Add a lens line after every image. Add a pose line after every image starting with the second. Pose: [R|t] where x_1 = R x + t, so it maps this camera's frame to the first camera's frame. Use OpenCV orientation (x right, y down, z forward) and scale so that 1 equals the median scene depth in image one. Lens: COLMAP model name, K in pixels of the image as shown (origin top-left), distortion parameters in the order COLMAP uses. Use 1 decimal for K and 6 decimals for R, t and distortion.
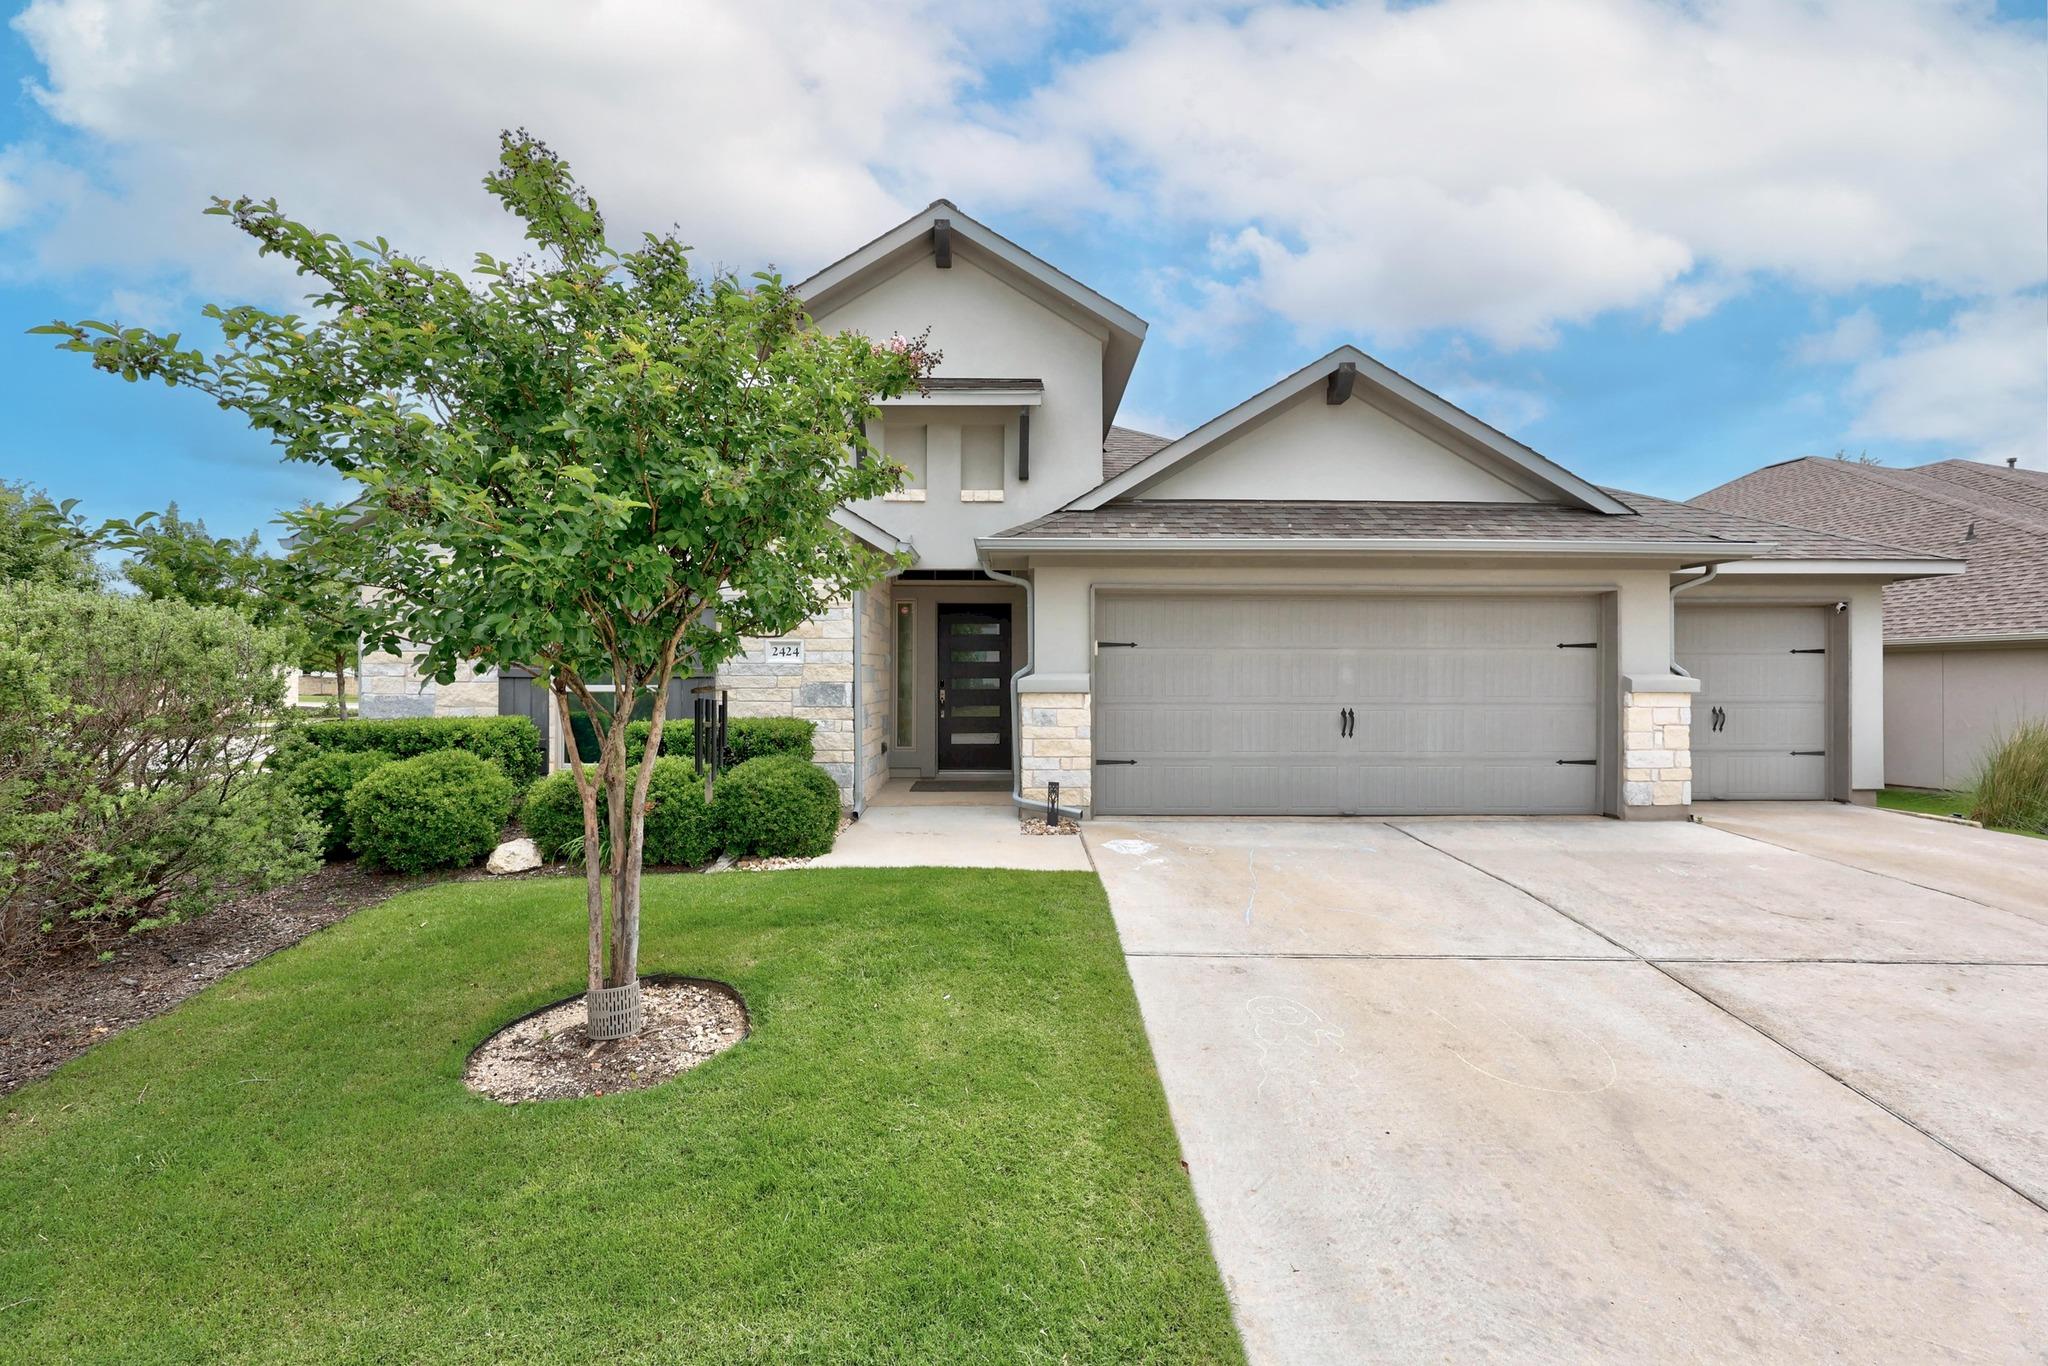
lens RADIAL K [[822.3, 0, 1029.3], [0, 822.3, 662.4], [0, 0, 1]] dist [0.000744, 0.000254]
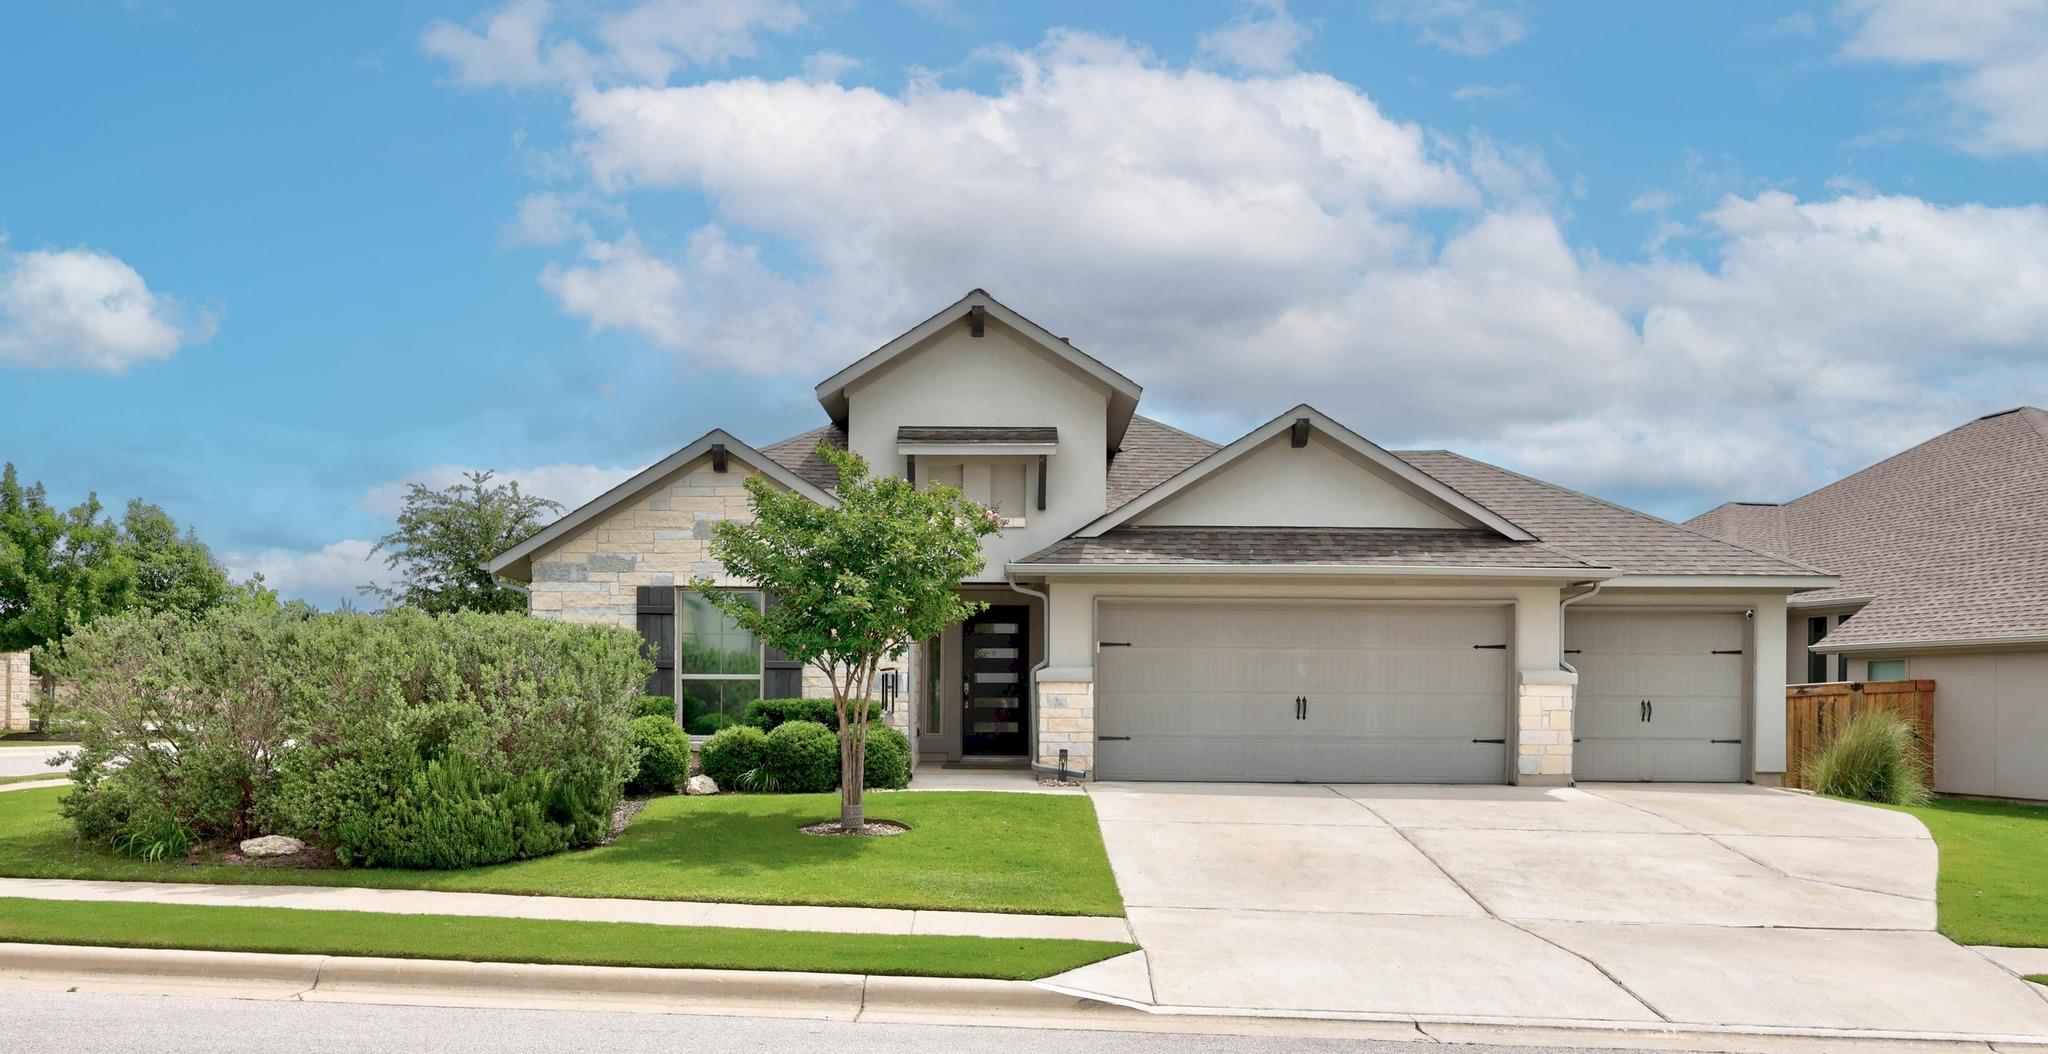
lens RADIAL K [[1451.1, 0, 1016.6], [0, 1451.1, 652.2], [0, 0, 1]] dist [-0.000155, -0.001956]
pose [[0.999739, 0.004647, -0.022377, 0.005381], [-0.004815, 0.999961, -0.007463, 0.007367], [0.022342, 0.007568, 0.999722, -1.207641]]
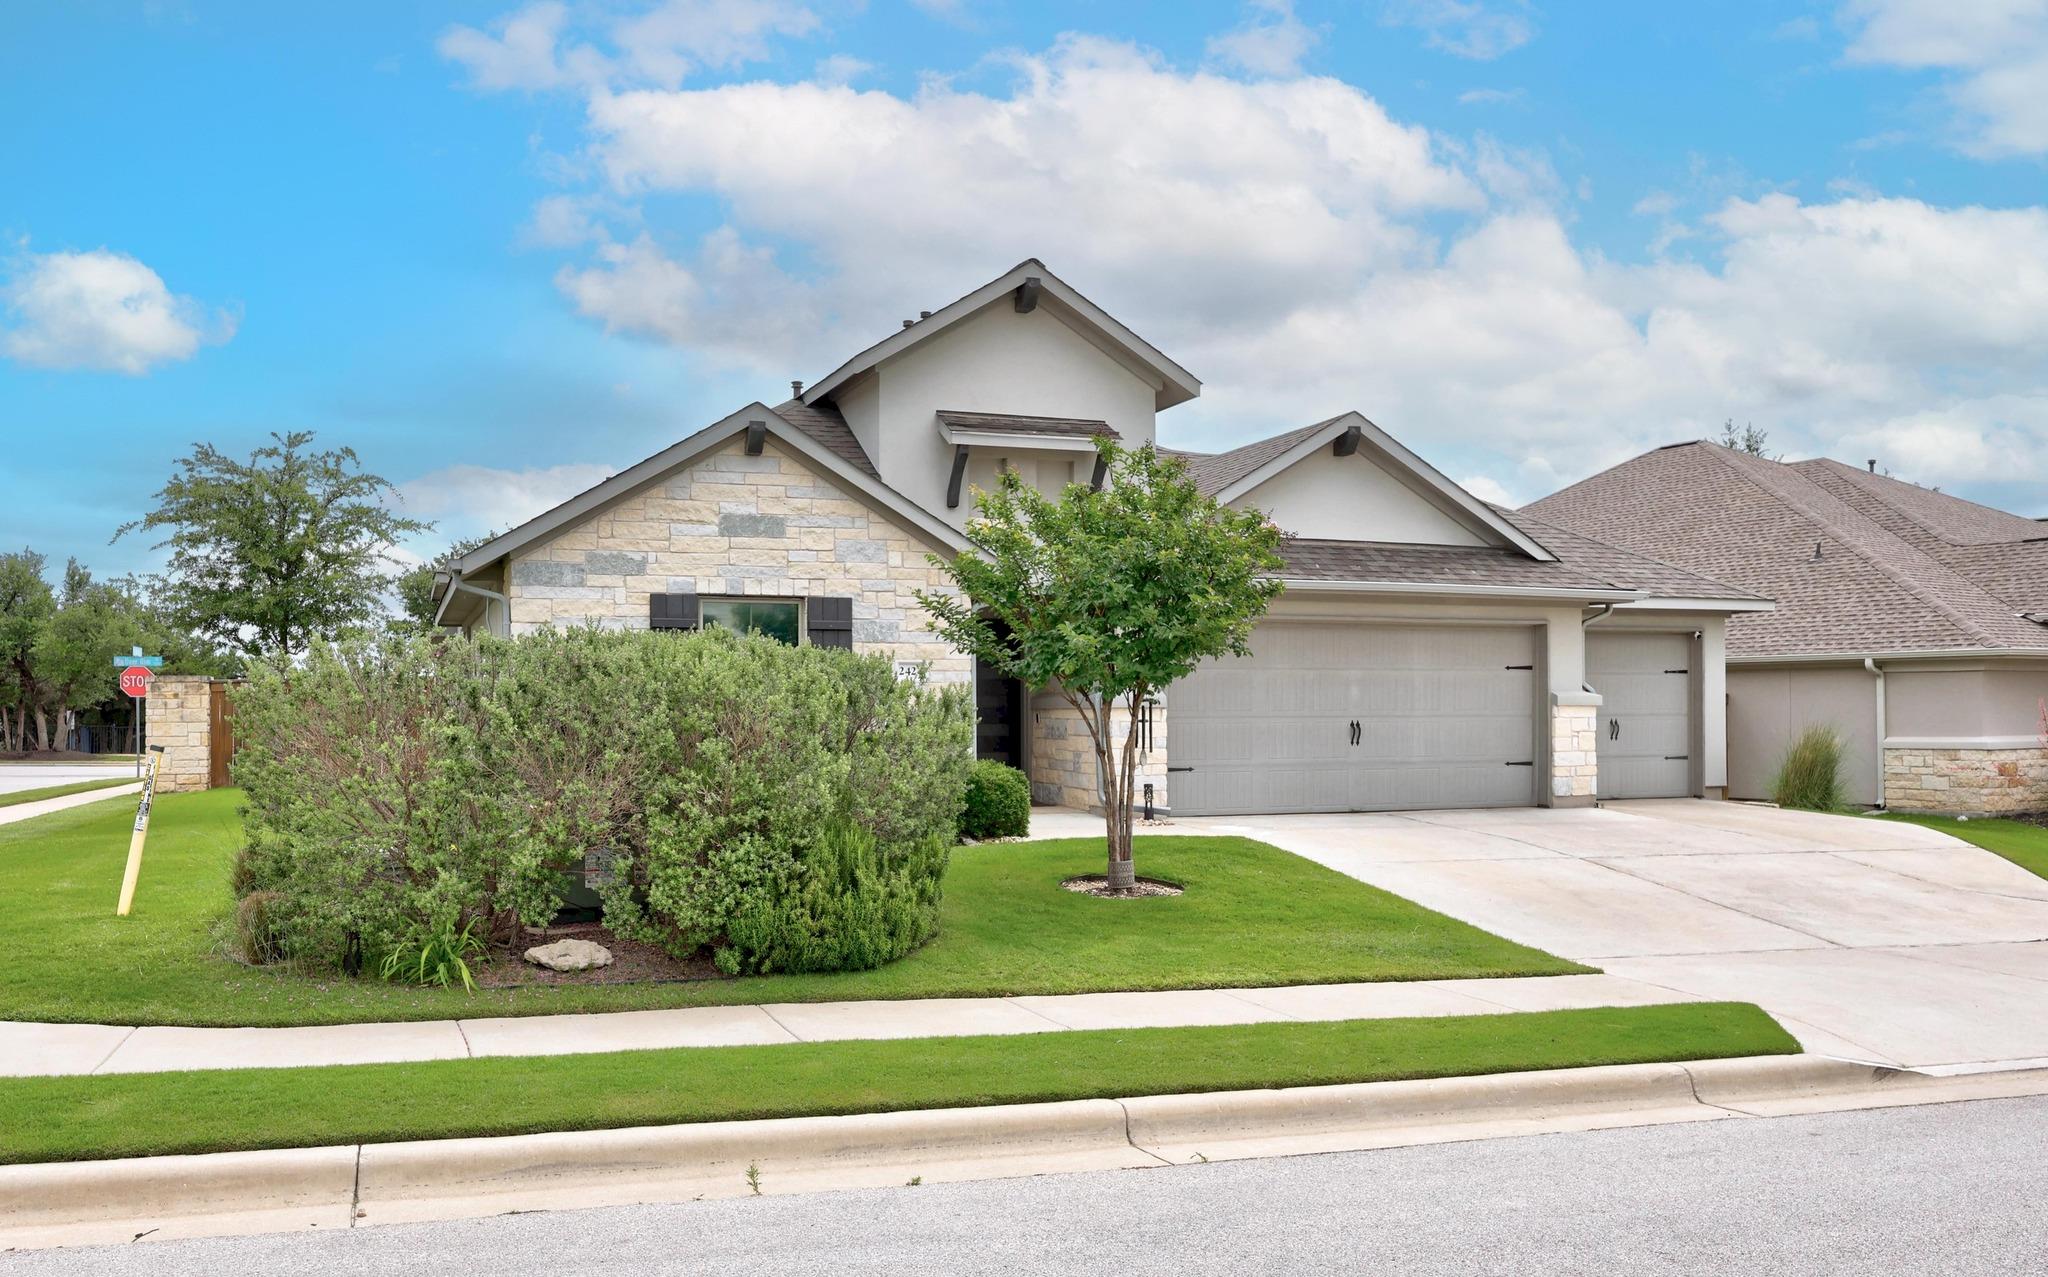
lens RADIAL K [[1599.9, 0, 1024.0], [0, 1599.9, 638.5], [0, 0, 1]] dist [0.007819, 0.001937]
pose [[0.942053, 0.009889, 0.335319, -0.829713], [-0.003629, 0.999807, -0.019289, -0.015533], [-0.335445, 0.016954, 0.941907, -0.999761]]
